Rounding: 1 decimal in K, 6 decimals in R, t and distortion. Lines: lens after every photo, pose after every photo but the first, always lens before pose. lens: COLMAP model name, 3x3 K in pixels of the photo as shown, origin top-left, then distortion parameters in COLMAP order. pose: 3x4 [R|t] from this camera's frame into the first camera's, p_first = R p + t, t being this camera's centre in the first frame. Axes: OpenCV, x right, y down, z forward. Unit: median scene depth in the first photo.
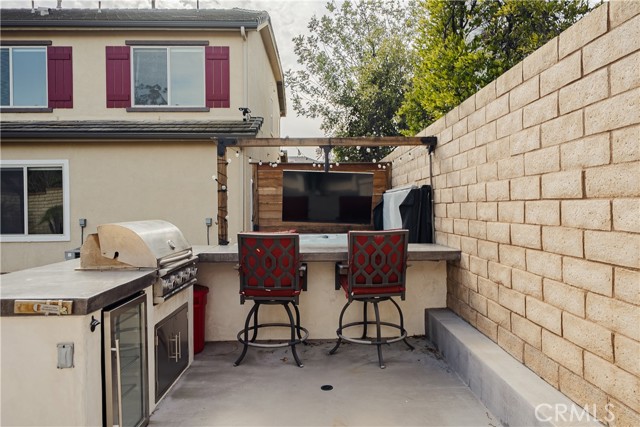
lens RADIAL K [[441.3, 0, 322.9], [0, 441.3, 213.5], [0, 0, 1]] dist [-0.005510, 0.006078]
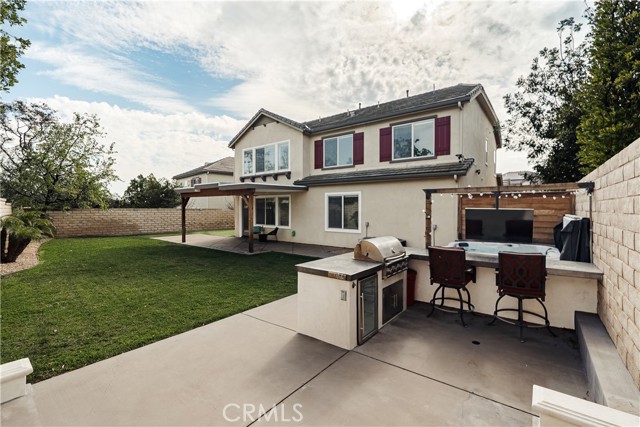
lens RADIAL K [[282.7, 0, 321.7], [0, 282.7, 211.1], [0, 0, 1]] dist [0.002971, 0.000291]
pose [[0.776909, 0.012453, -0.629490, 0.158583], [-0.012992, 0.999909, 0.003746, -0.079909], [0.629479, 0.005268, 0.776999, -0.167642]]
